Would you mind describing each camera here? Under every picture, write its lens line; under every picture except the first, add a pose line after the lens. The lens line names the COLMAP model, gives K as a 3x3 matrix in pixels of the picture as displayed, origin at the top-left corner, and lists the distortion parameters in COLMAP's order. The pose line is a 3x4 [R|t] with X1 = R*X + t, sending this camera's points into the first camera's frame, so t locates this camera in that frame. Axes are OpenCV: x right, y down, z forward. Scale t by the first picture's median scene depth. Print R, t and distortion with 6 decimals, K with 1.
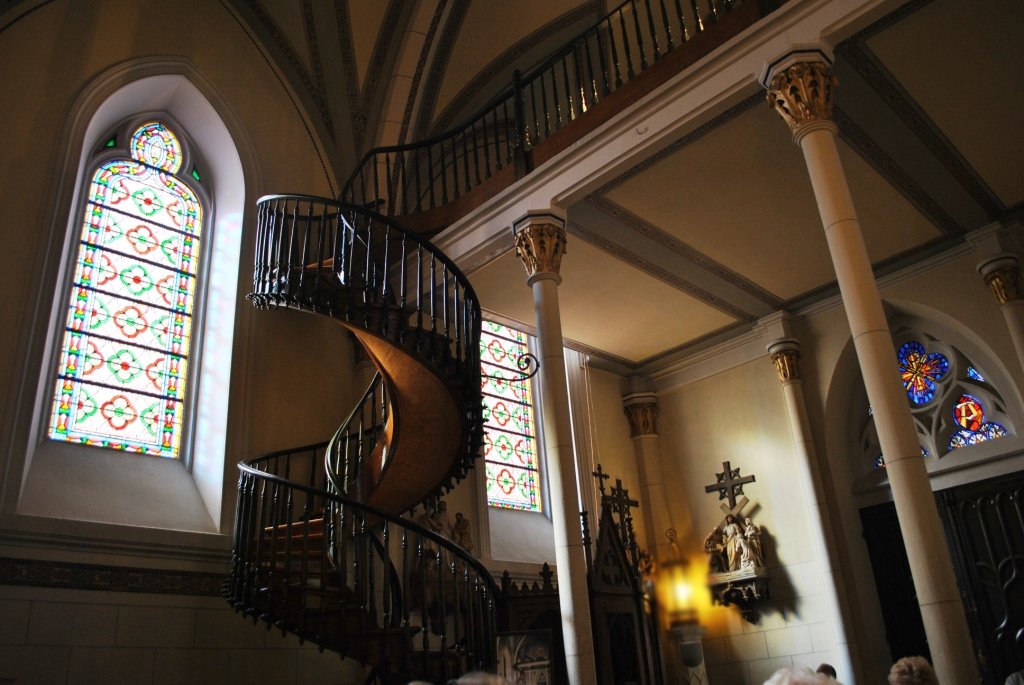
lens RADIAL K [[810.9, 0, 523.6], [0, 810.9, 345.4], [0, 0, 1]] dist [-0.076019, 0.001171]
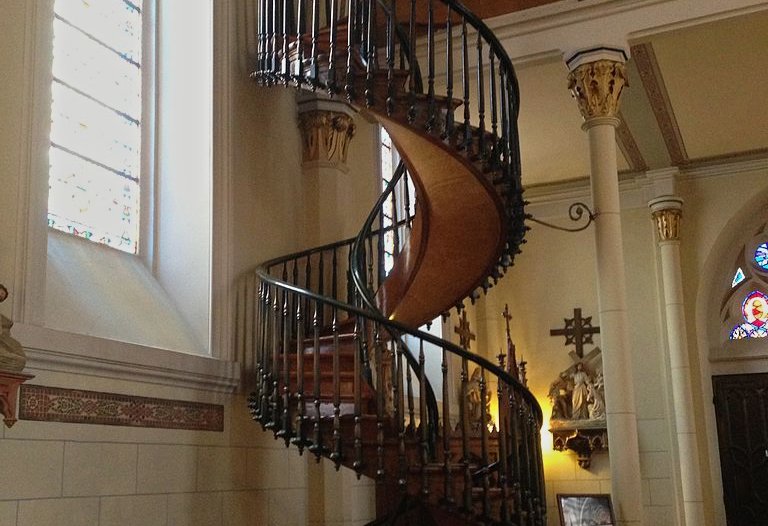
lens RADIAL K [[919.7, 0, 381.4], [0, 919.7, 293.7], [0, 0, 1]] dist [0.097855, 0.009658]
pose [[0.928177, 0.121435, 0.351769, -0.526959], [-0.189491, 0.967765, 0.165904, -0.020202], [-0.320283, -0.220646, 0.921268, 0.063334]]
